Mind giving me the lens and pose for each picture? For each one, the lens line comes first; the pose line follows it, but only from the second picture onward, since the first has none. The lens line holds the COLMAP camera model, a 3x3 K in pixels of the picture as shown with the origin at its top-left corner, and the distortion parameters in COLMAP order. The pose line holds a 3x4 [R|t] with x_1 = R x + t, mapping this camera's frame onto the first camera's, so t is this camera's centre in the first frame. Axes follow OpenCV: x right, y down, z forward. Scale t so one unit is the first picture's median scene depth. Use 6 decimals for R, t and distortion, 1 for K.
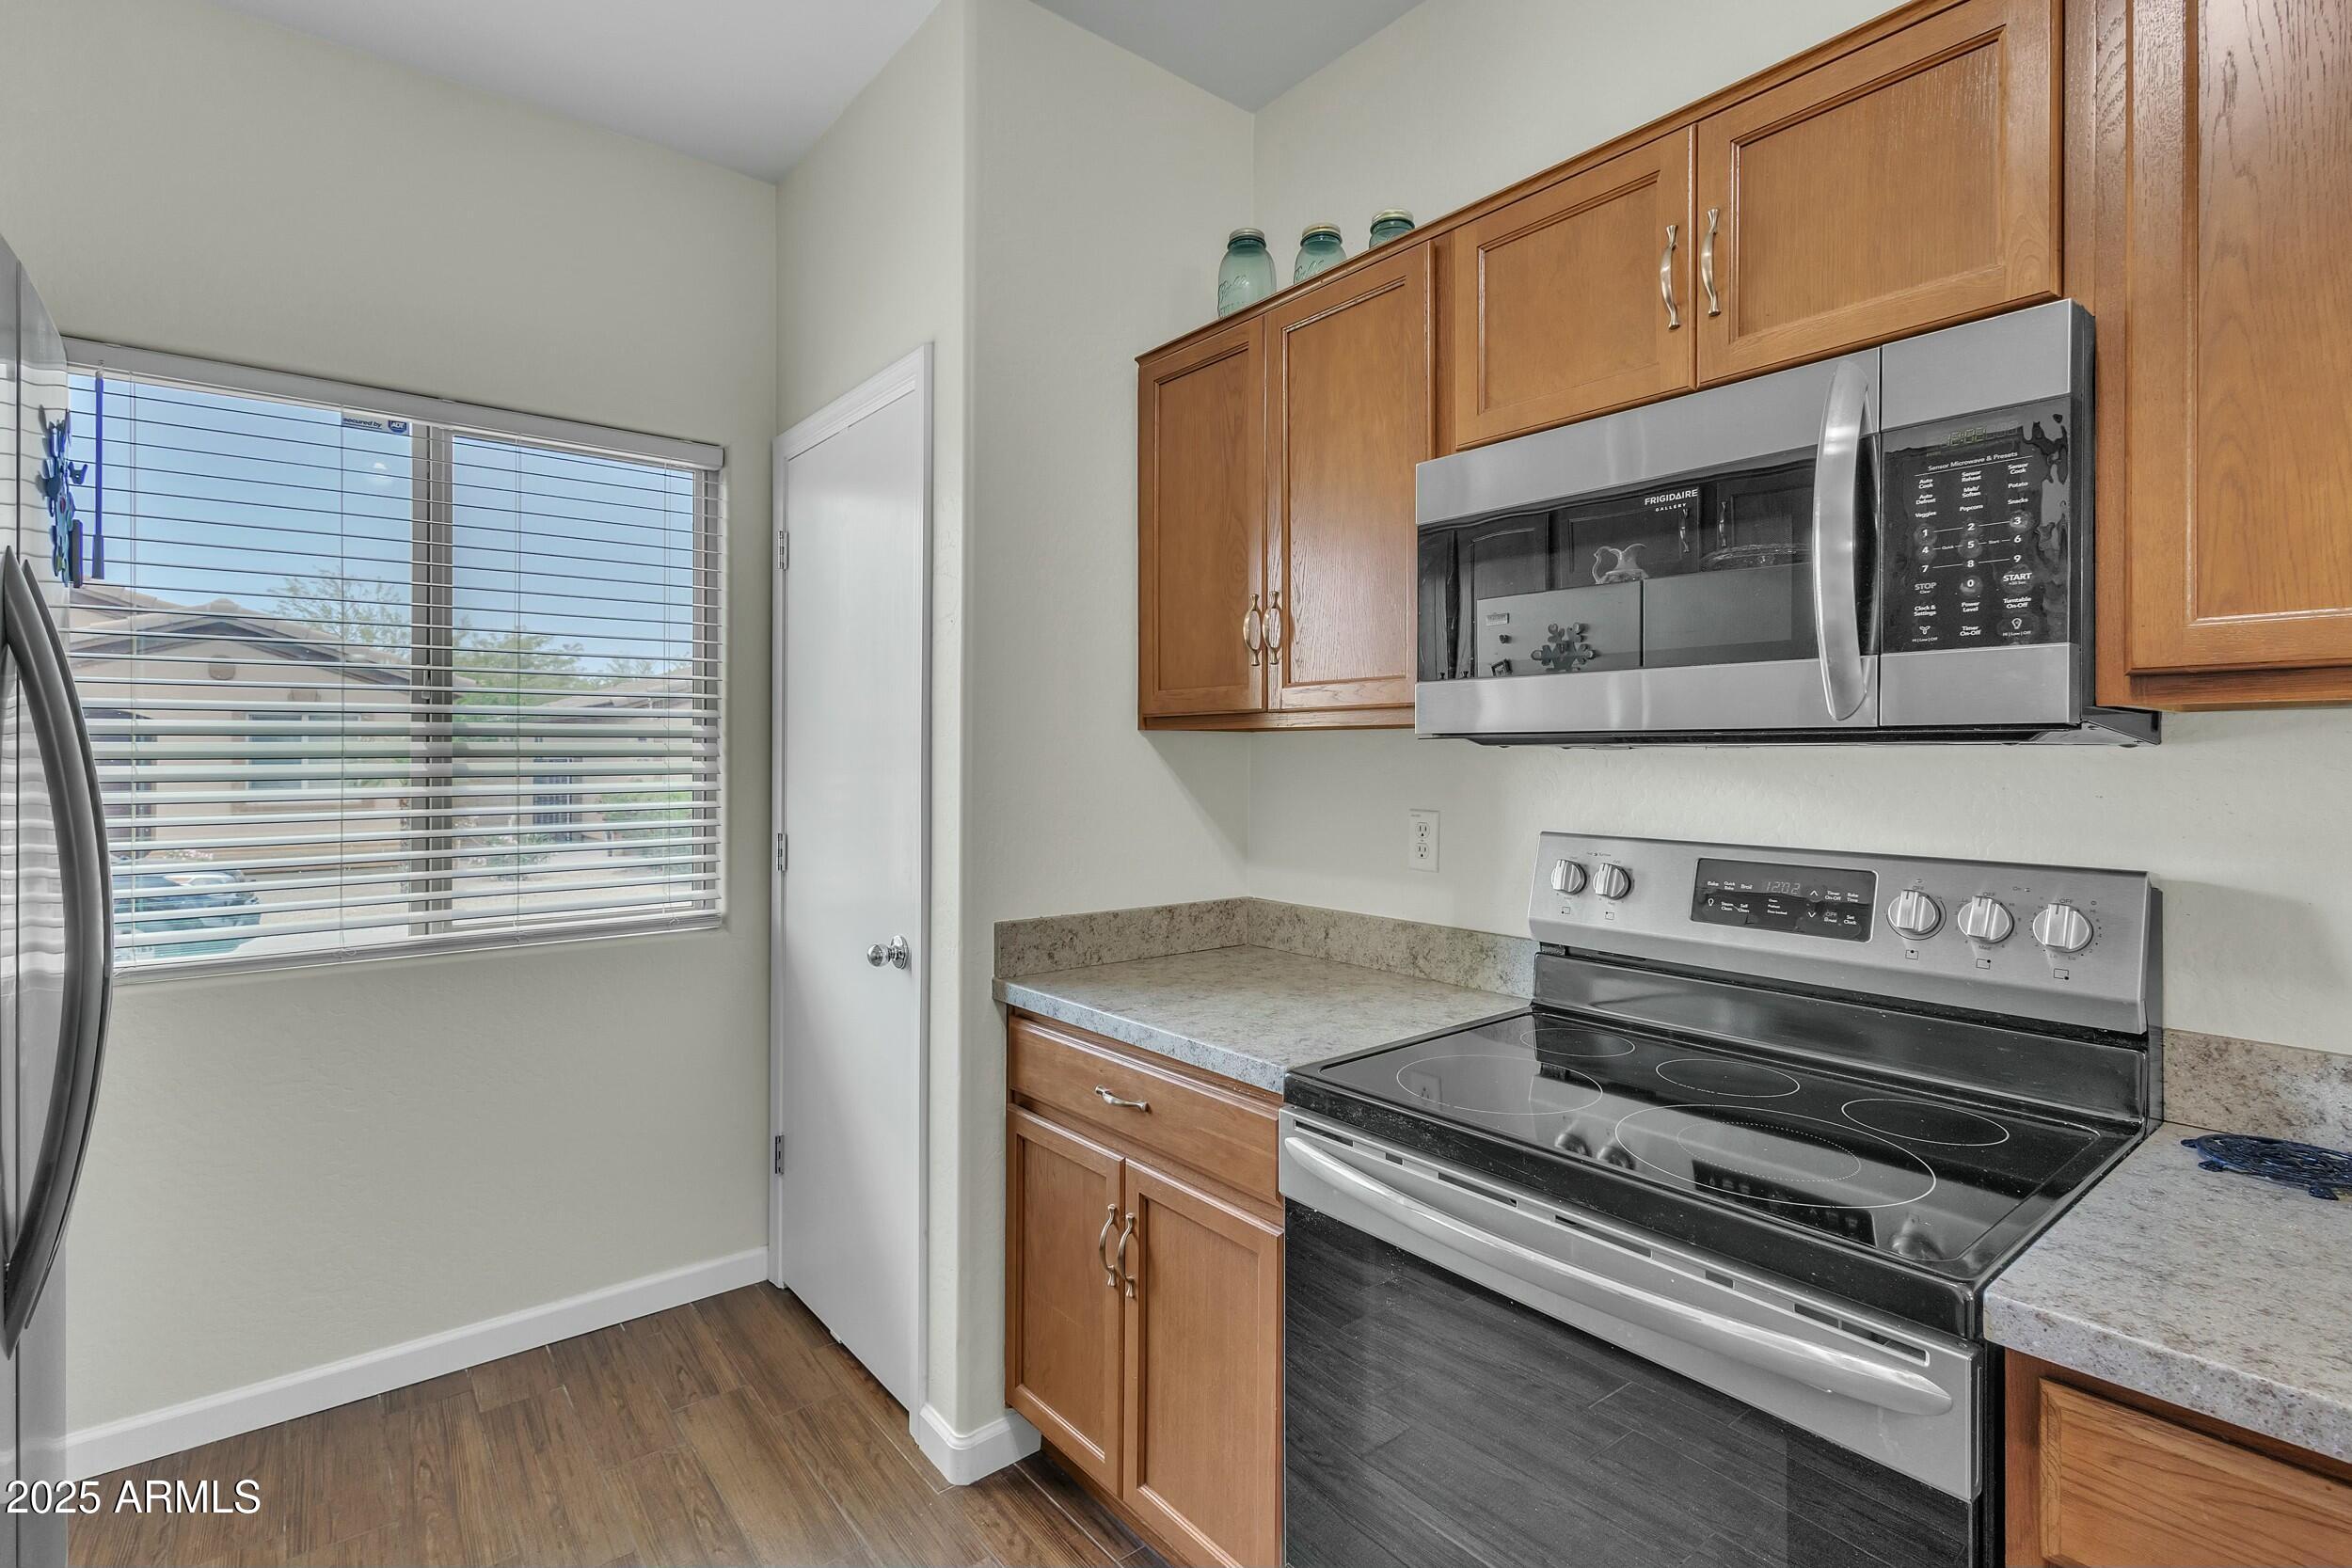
lens RADIAL K [[1103.5, 0, 1171.6], [0, 1103.5, 764.1], [0, 0, 1]] dist [0.005791, -0.001480]
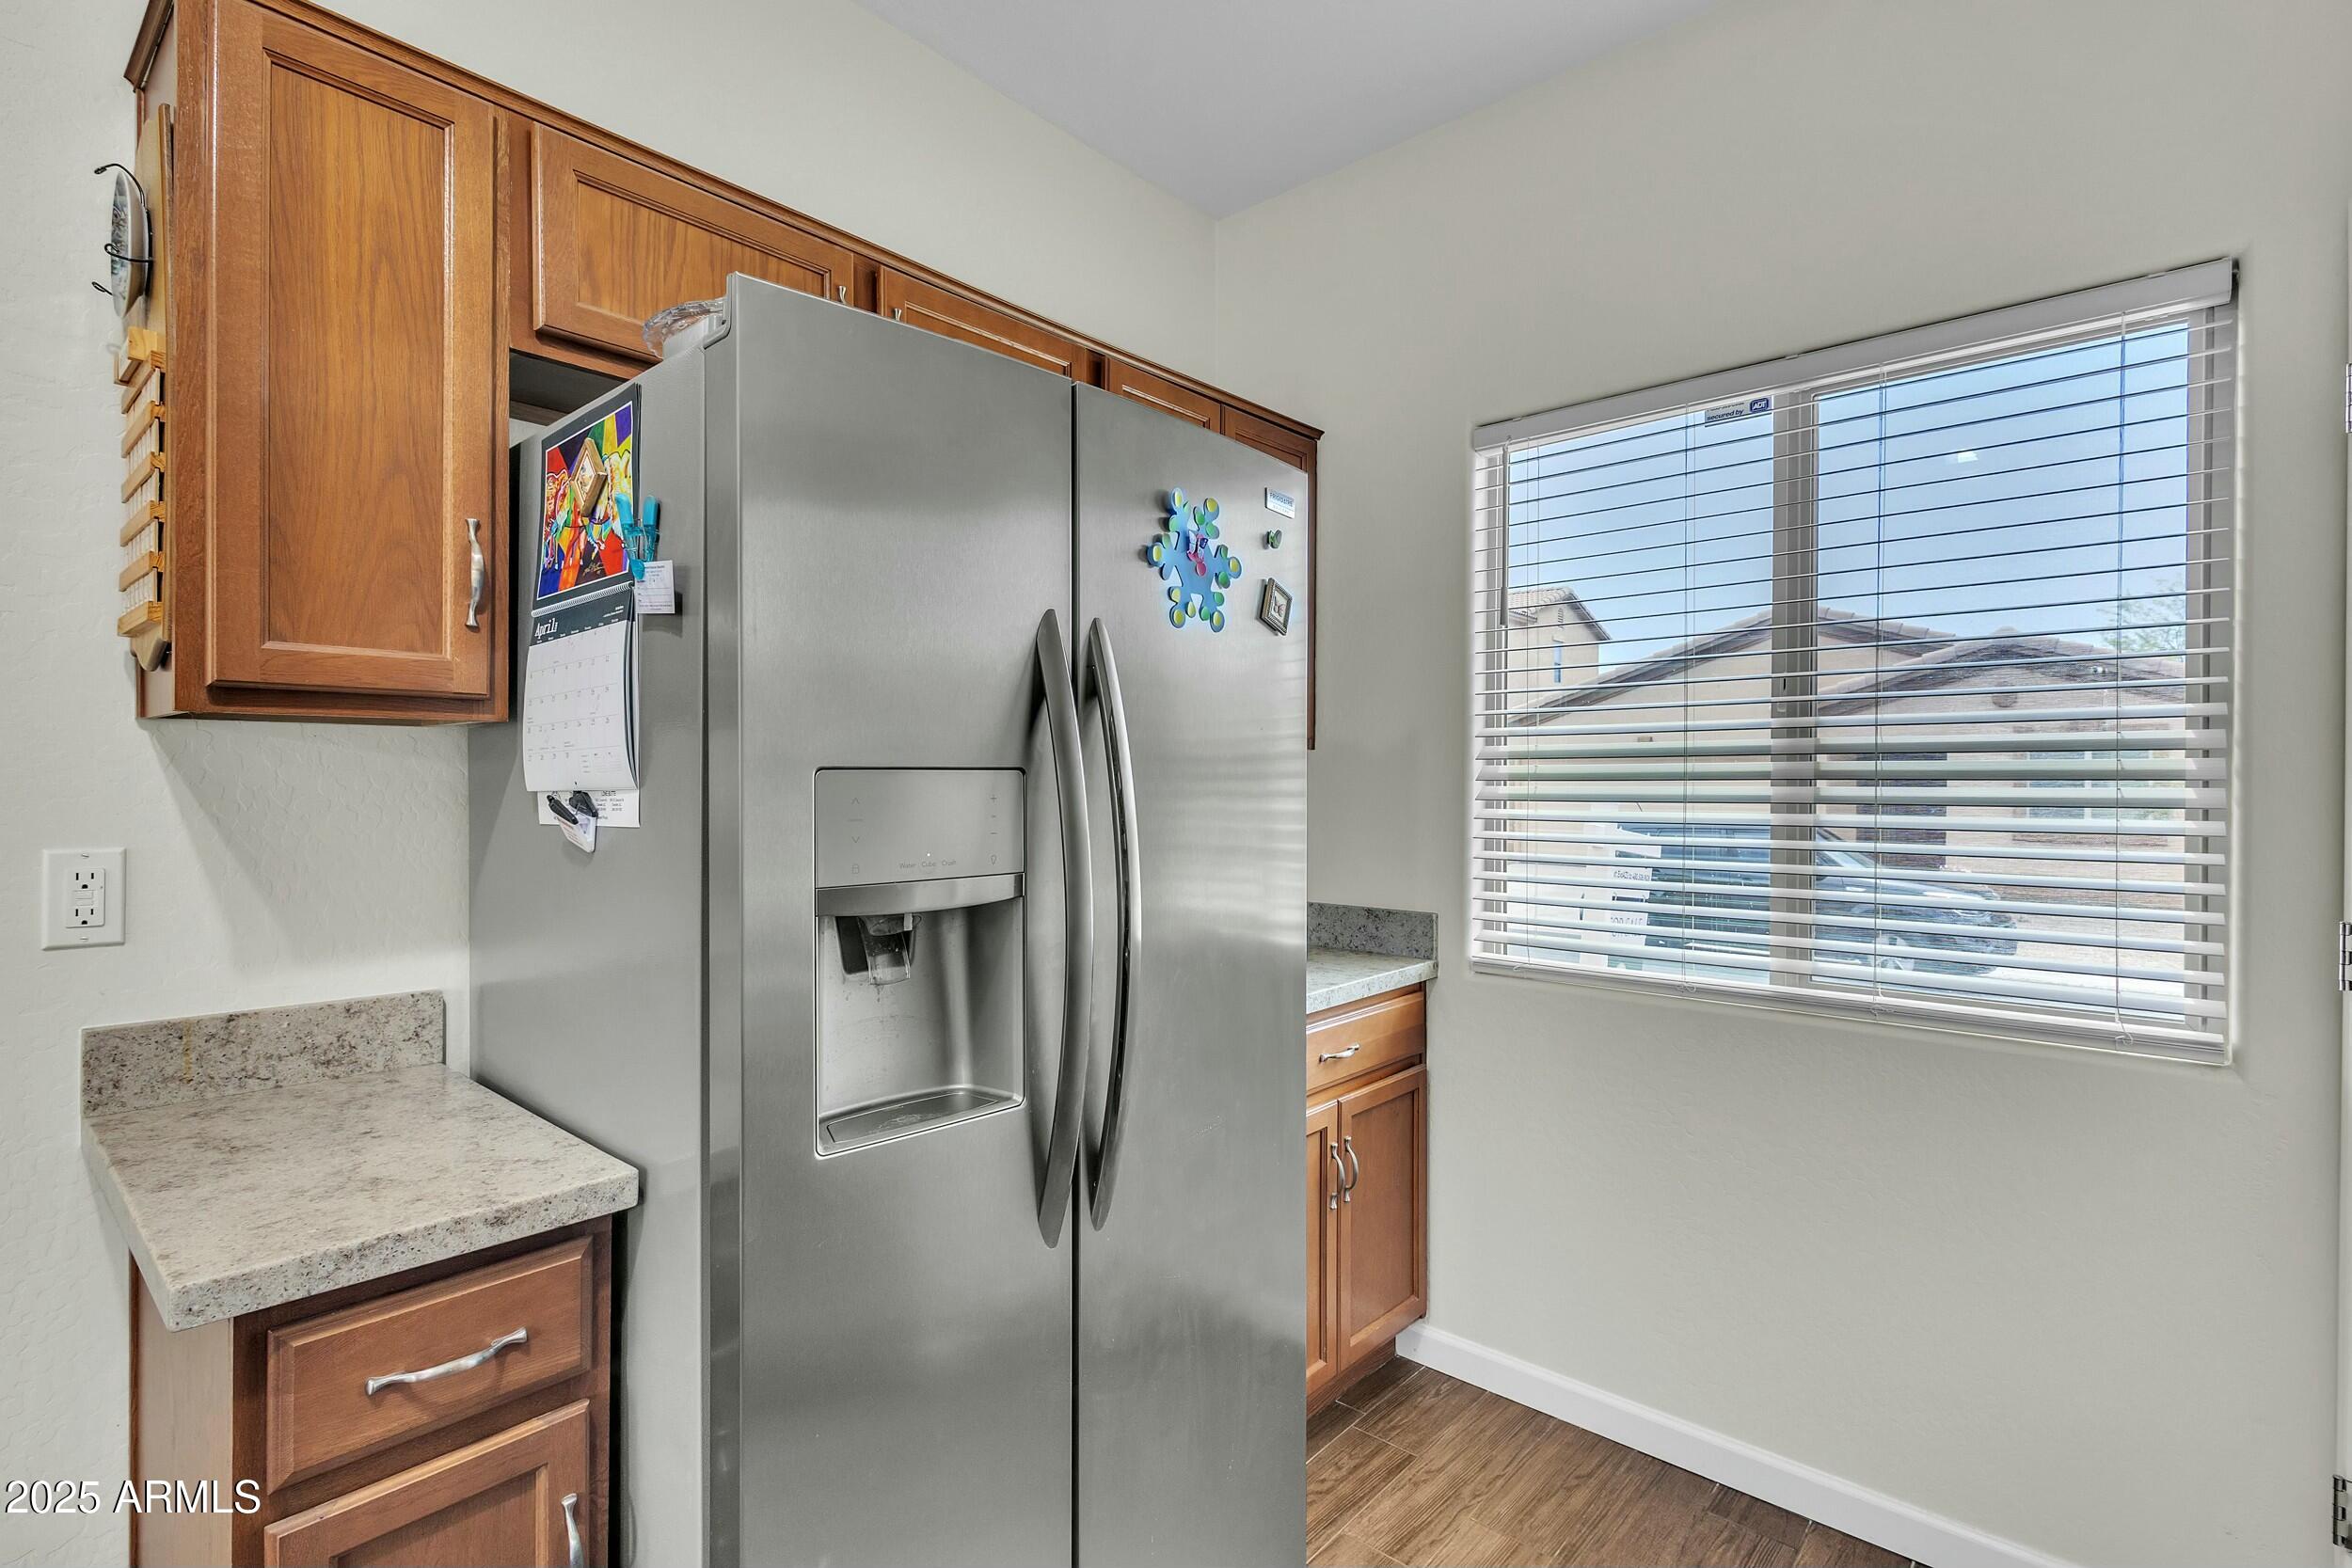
lens RADIAL K [[1103.5, 0, 1164.1], [0, 1103.5, 791.3], [0, 0, 1]] dist [0.005791, -0.001480]
pose [[0.151920, 0.011083, -0.988331, 0.121244], [-0.010613, 0.999898, 0.009581, -0.000495], [0.988336, 0.009034, 0.152023, 0.463923]]
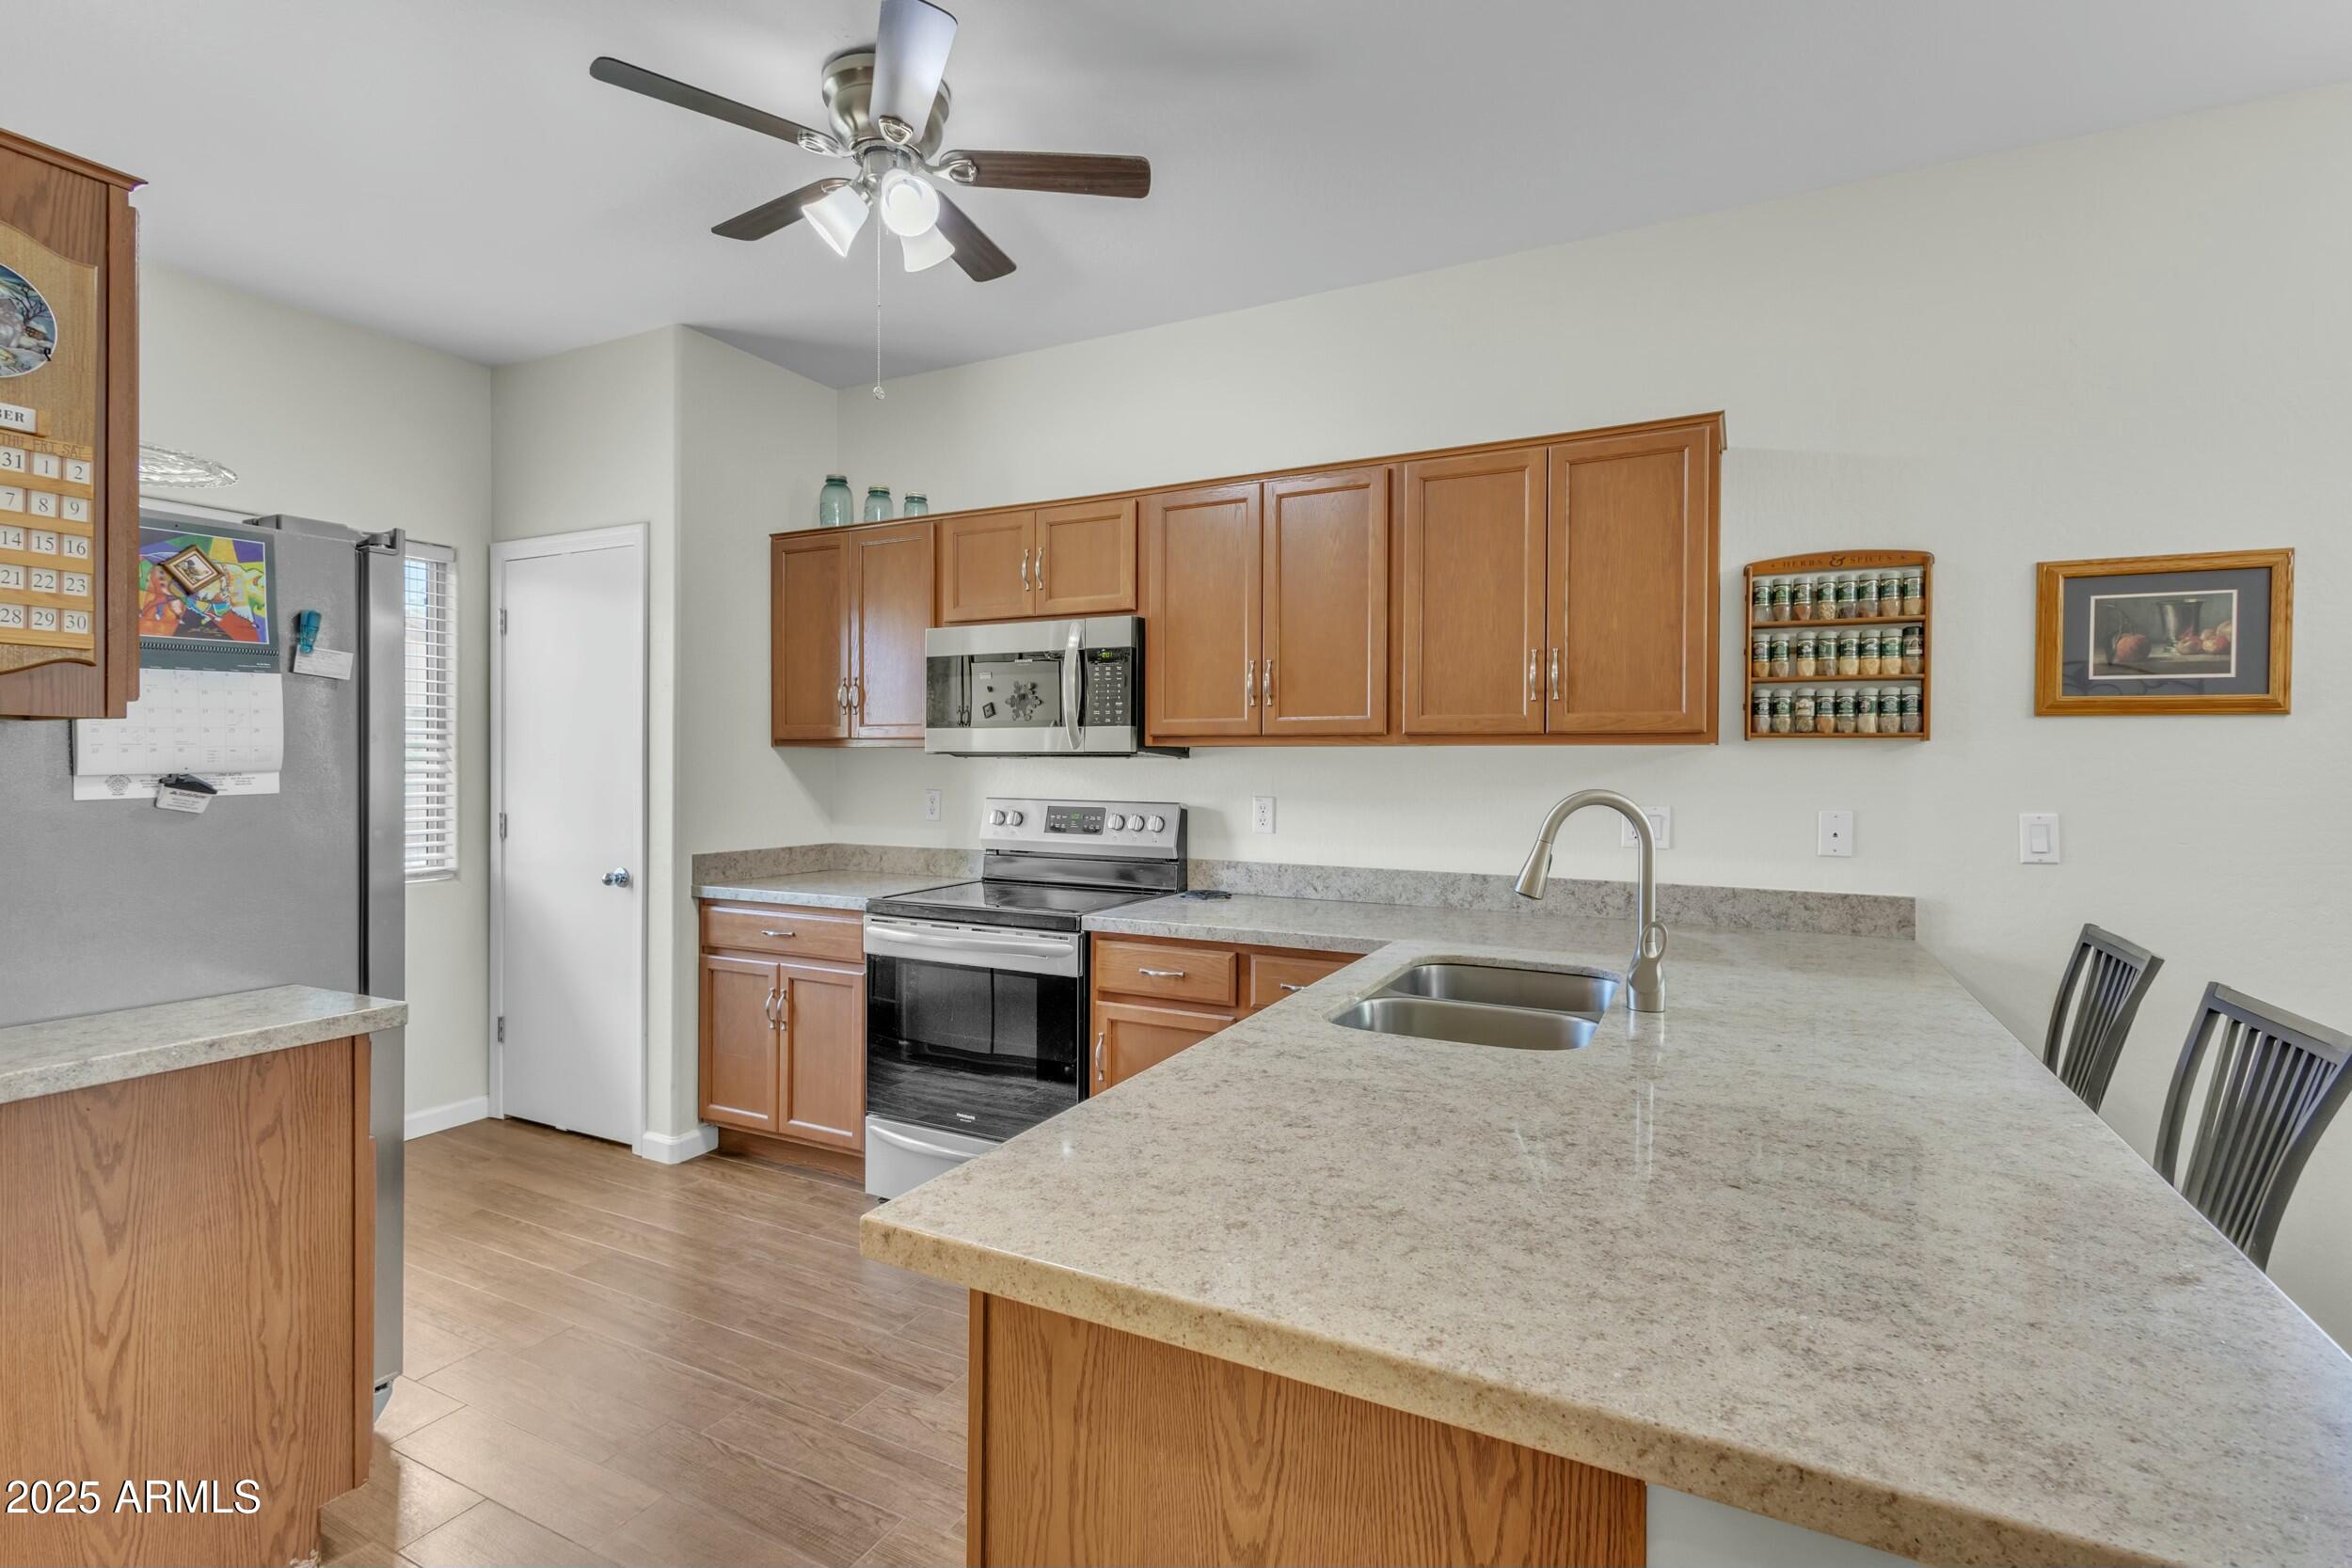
lens RADIAL K [[1103.5, 0, 1180.2], [0, 1103.5, 768.4], [0, 0, 1]] dist [0.005791, -0.001480]
pose [[0.914119, -0.000528, 0.405445, -0.162798], [0.000552, 1.000000, 0.000057, 0.004713], [-0.405445, 0.000171, 0.914119, -0.960518]]
